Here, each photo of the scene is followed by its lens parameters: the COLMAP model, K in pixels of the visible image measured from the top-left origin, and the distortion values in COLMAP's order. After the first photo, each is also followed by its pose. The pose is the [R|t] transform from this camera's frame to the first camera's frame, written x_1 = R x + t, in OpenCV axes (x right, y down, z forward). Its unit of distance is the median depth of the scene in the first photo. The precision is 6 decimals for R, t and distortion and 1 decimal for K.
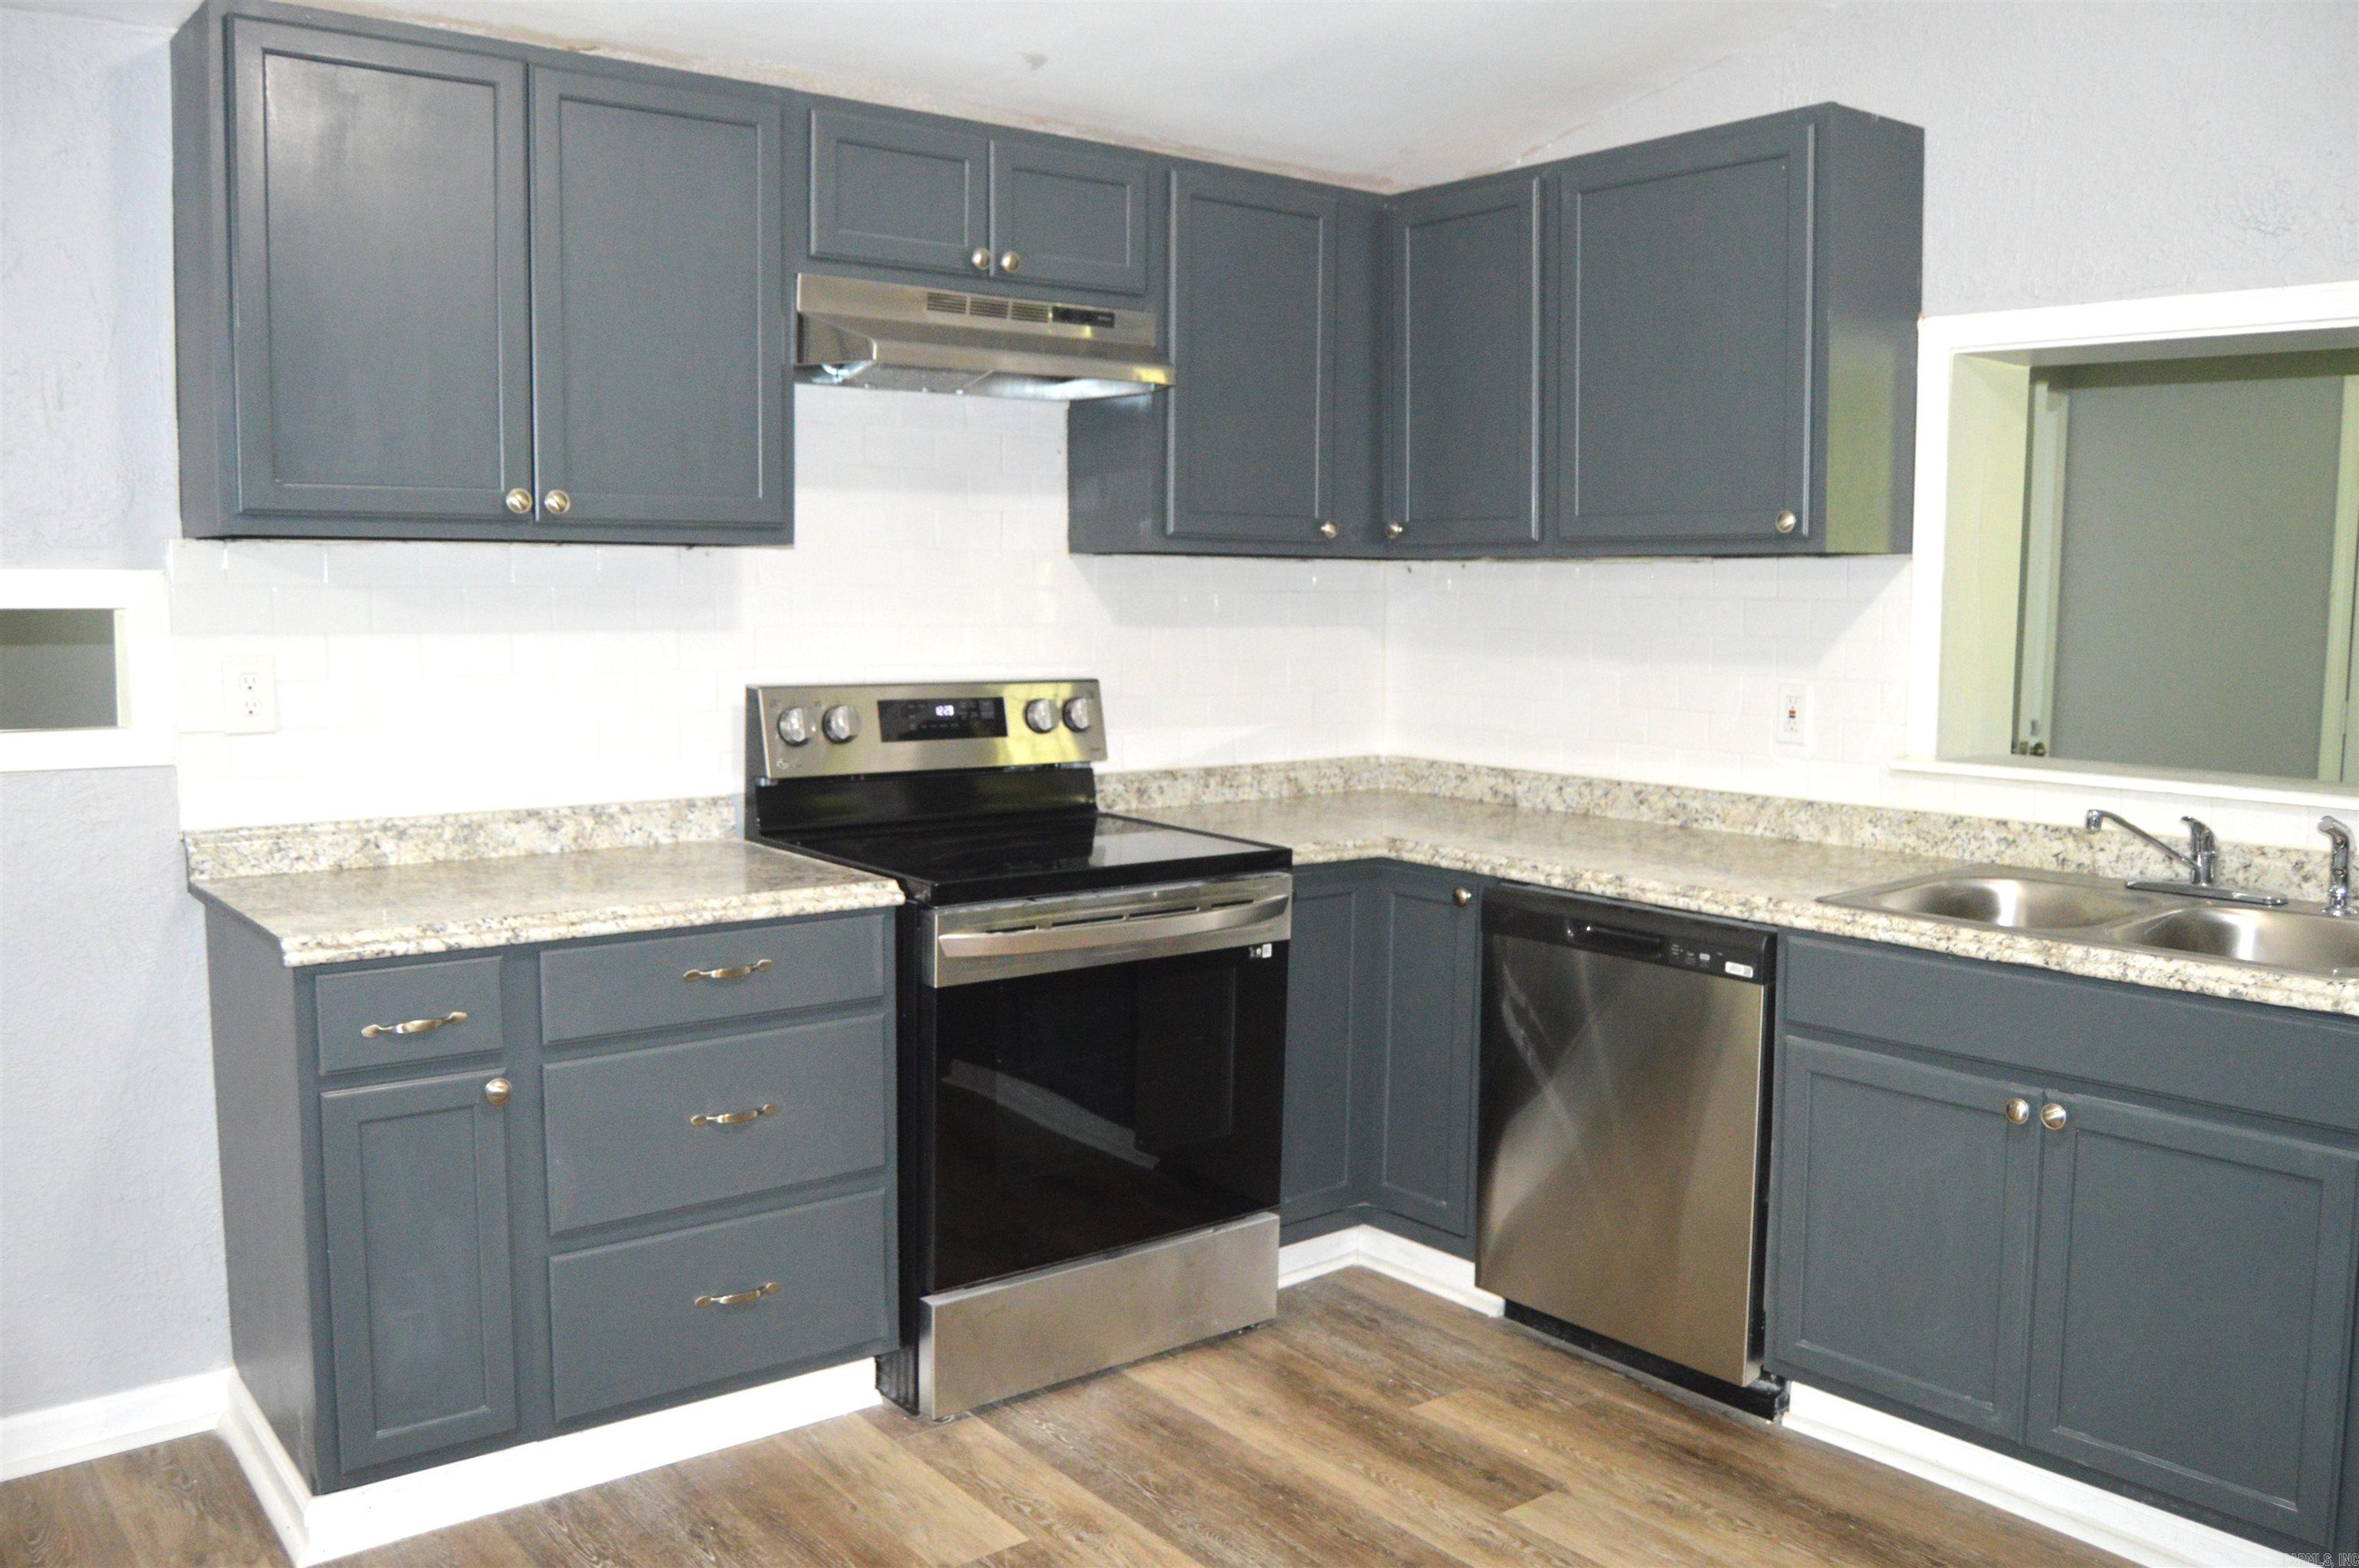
lens RADIAL K [[1933.9, 0, 1179.5], [0, 1933.9, 784.0], [0, 0, 1]] dist [-0.100152, 0.063127]
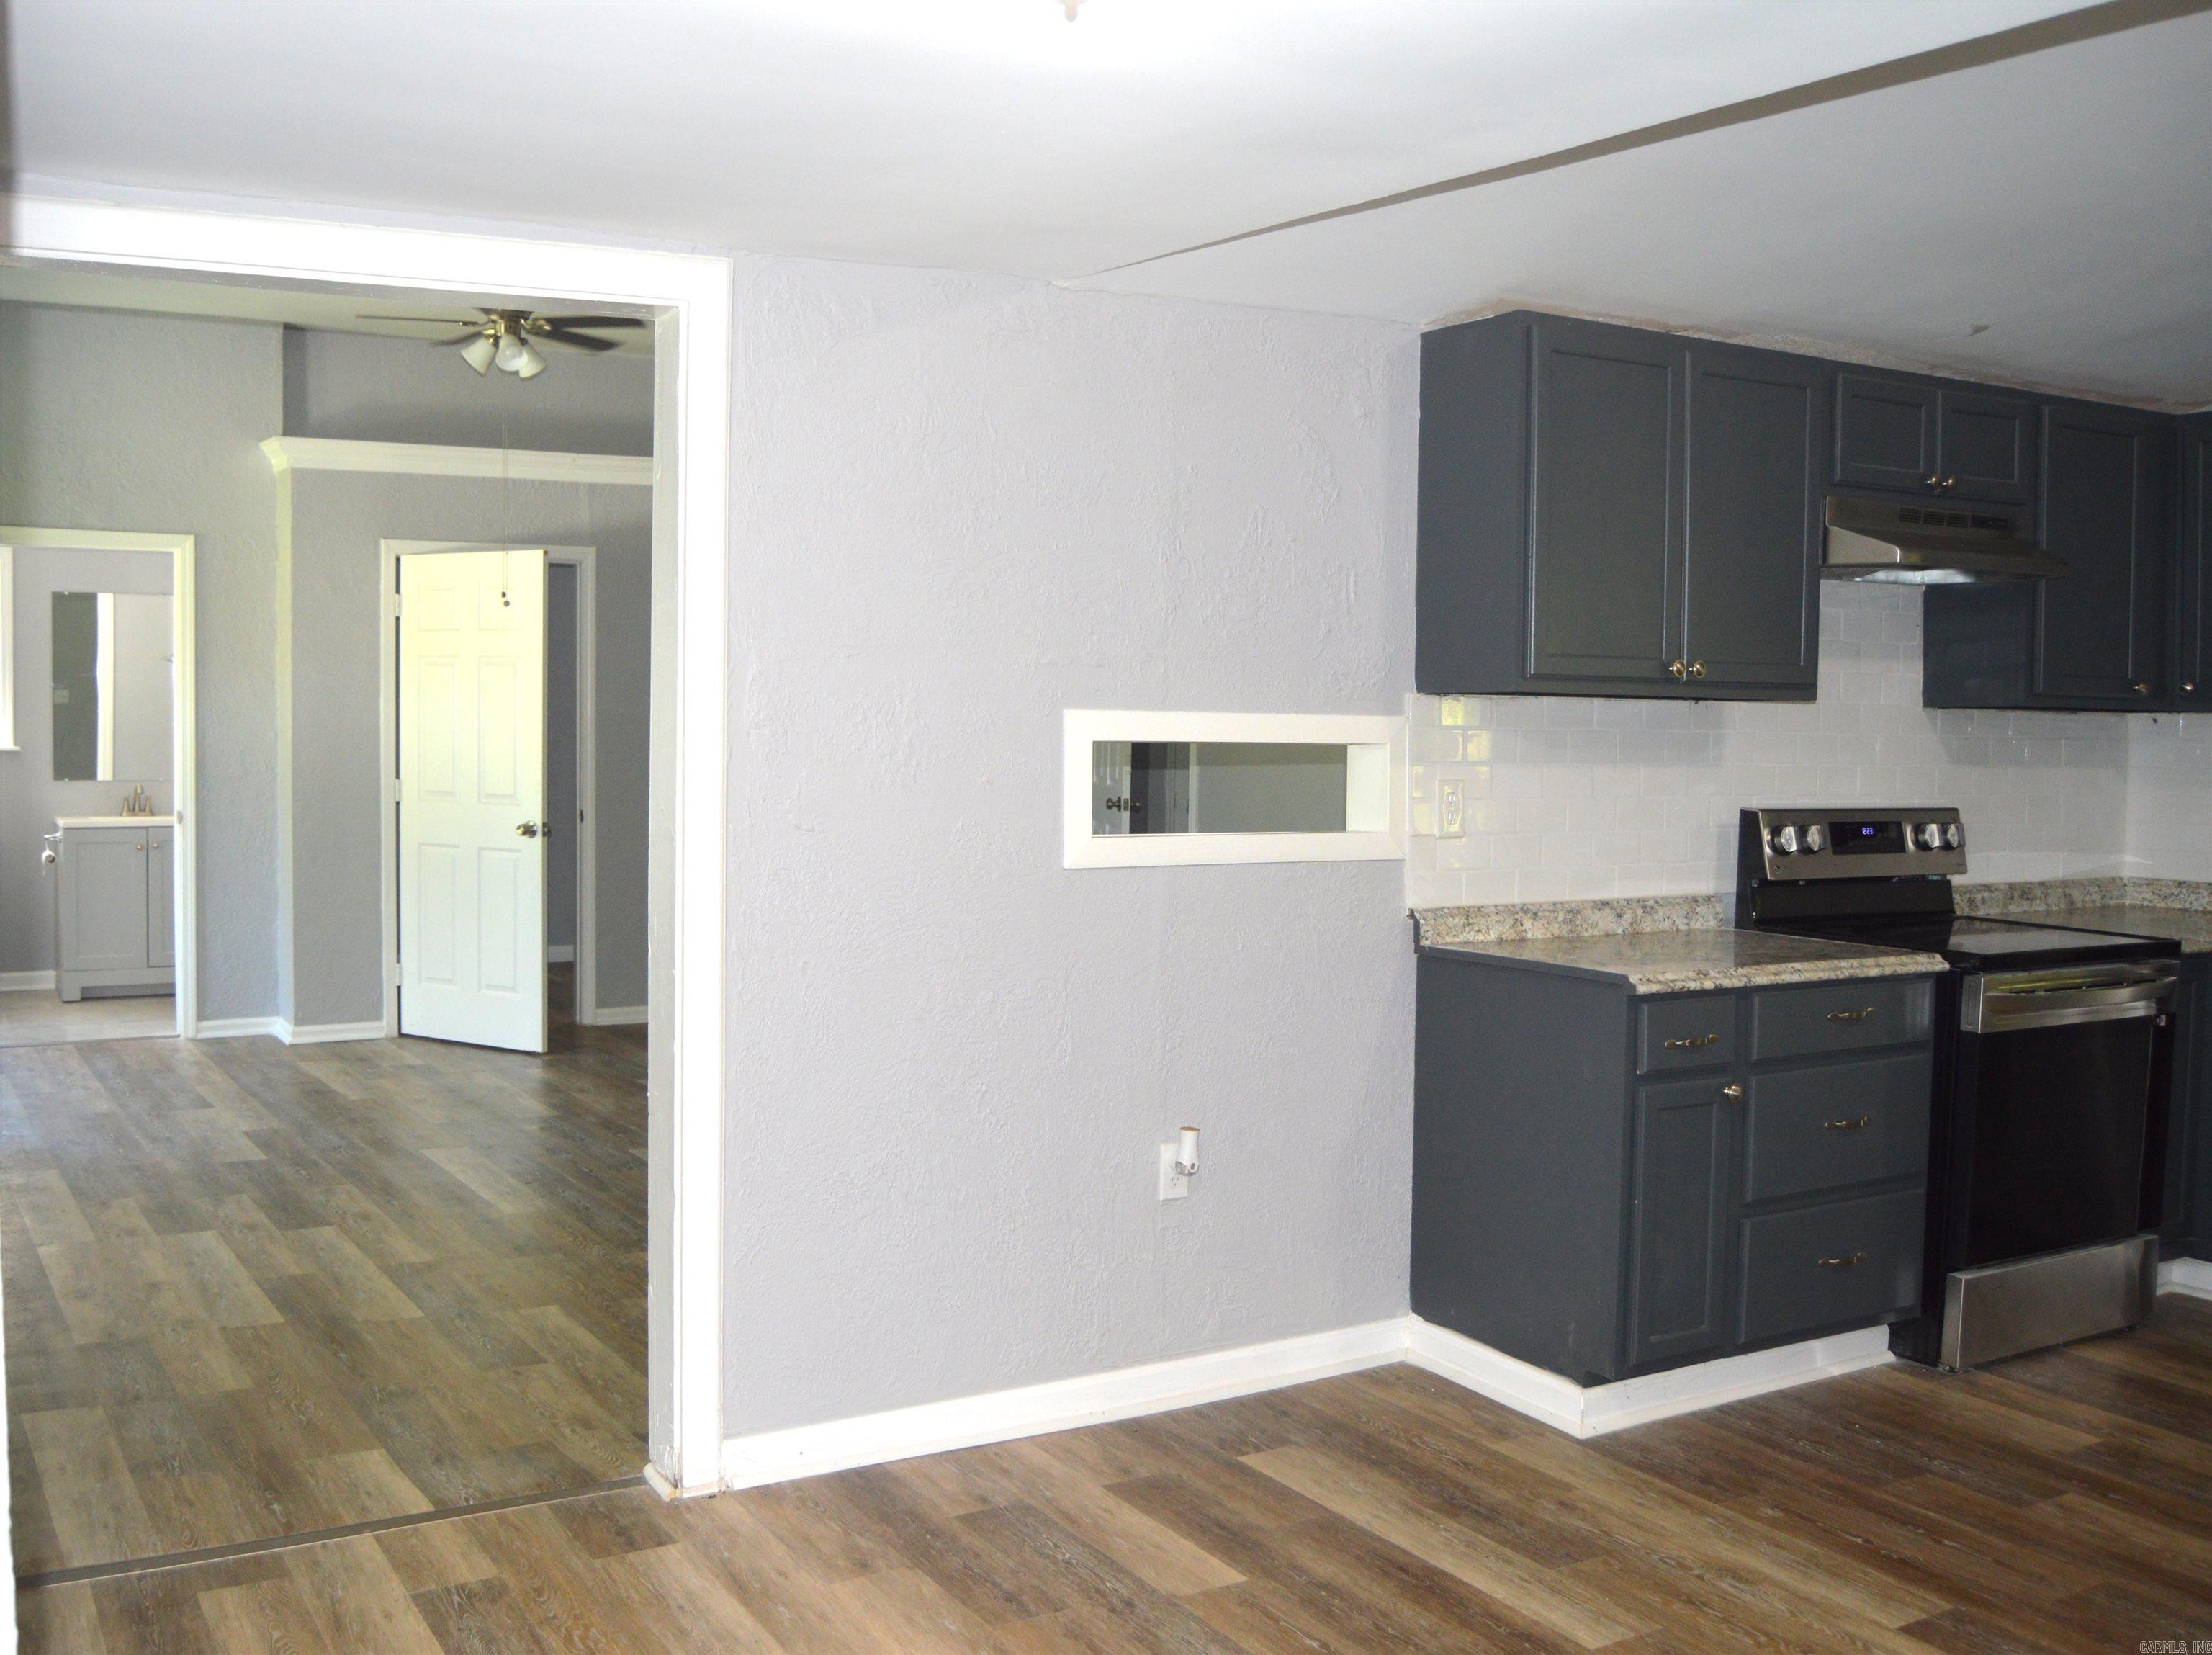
lens RADIAL K [[1985.7, 0, 1106.0], [0, 1985.7, 827.5], [0, 0, 1]] dist [-0.082037, 0.012103]
pose [[0.987551, 0.008397, -0.157074, -0.454484], [-0.016980, 0.998430, -0.053381, 0.040744], [0.156380, 0.055383, 0.986143, -0.382234]]
